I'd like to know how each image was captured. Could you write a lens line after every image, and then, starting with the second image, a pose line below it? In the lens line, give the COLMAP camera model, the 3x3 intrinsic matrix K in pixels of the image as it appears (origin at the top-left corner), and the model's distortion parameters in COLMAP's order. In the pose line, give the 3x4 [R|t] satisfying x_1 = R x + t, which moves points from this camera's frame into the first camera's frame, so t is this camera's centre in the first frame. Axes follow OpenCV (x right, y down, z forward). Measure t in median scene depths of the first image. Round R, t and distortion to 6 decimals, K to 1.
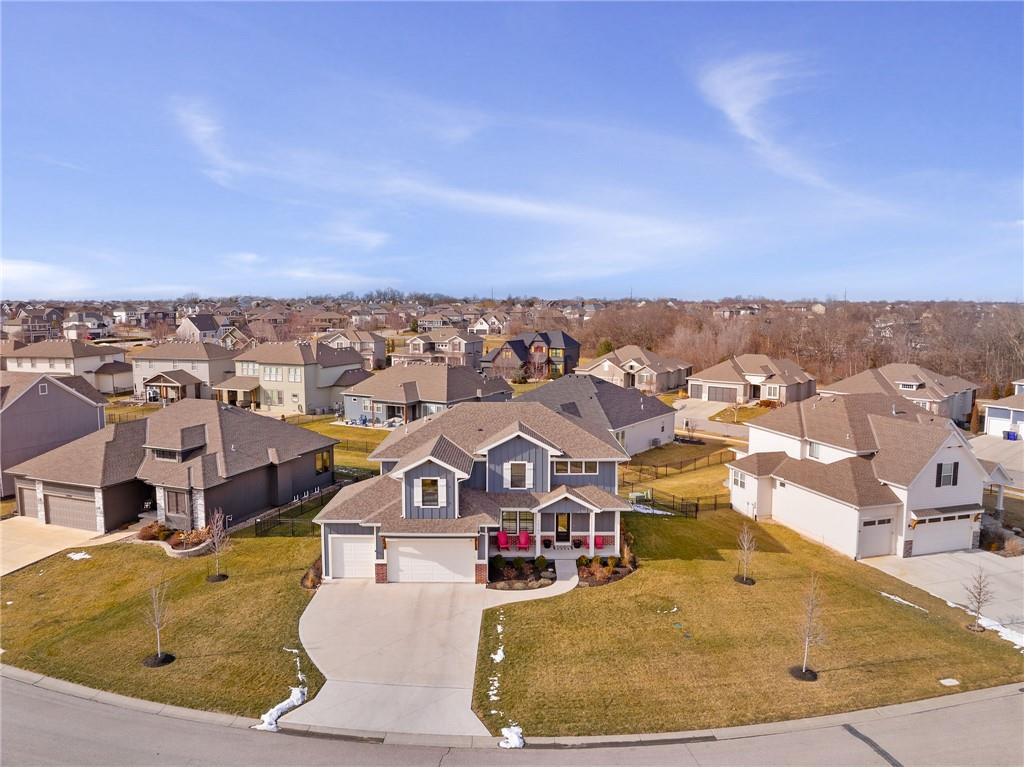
lens RADIAL K [[722.3, 0, 512.0], [0, 722.3, 383.5], [0, 0, 1]] dist [-0.035617, -0.004023]
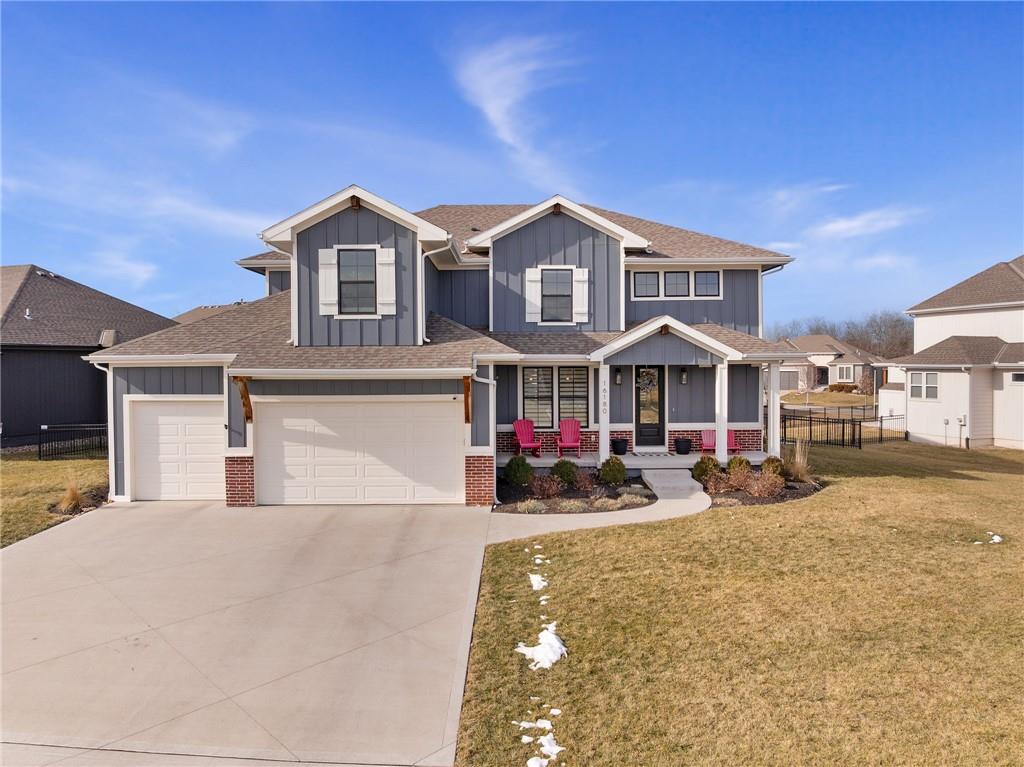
lens RADIAL K [[736.8, 0, 509.1], [0, 736.8, 383.0], [0, 0, 1]] dist [-0.038544, -0.002746]
pose [[0.999965, -0.006583, 0.005197, -0.027479], [0.007000, 0.996368, -0.084868, 0.242874], [-0.004620, 0.084902, 0.996379, 0.569515]]
